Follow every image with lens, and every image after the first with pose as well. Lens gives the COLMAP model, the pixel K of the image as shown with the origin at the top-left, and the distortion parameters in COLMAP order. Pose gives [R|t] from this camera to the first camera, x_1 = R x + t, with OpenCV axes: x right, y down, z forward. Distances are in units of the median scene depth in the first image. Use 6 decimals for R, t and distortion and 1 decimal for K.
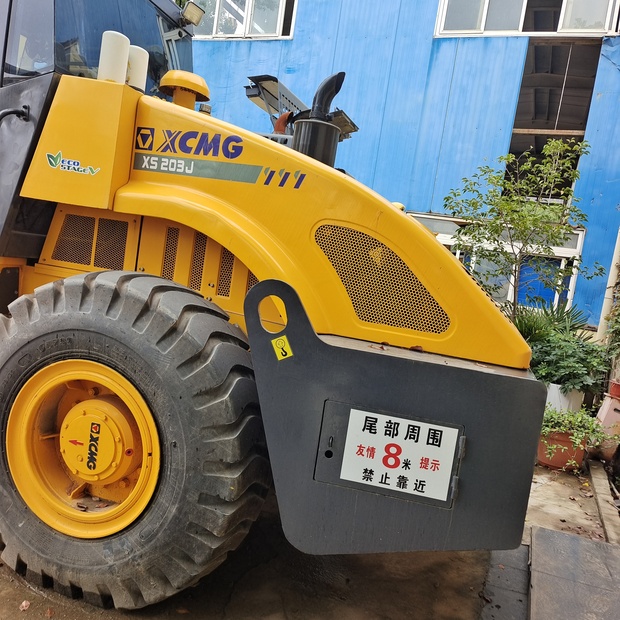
lens RADIAL K [[566.6, 0, 314.9], [0, 566.6, 321.7], [0, 0, 1]] dist [0.039556, 0.000000]
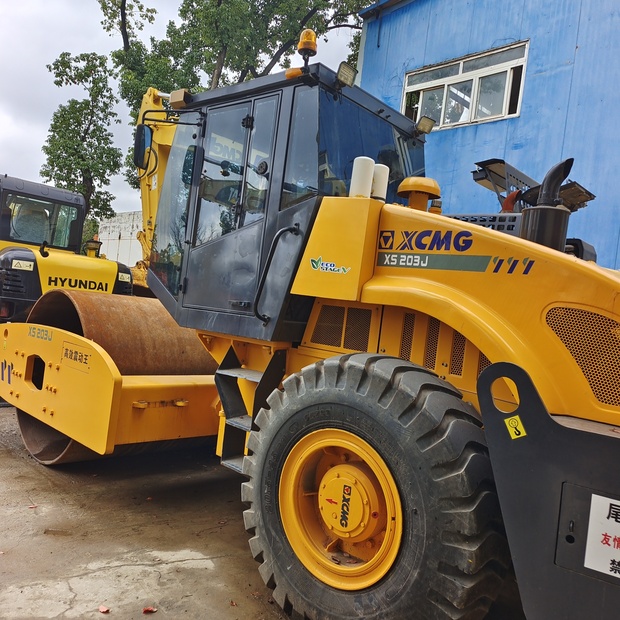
lens RADIAL K [[566.6, 0, 313.2], [0, 566.6, 308.2], [0, 0, 1]] dist [0.039556, 0.000000]
pose [[0.922432, -0.035850, -0.384493, 0.009070], [-0.022556, 0.988979, -0.146325, -0.007348], [0.385501, 0.143648, 0.911457, -0.120818]]
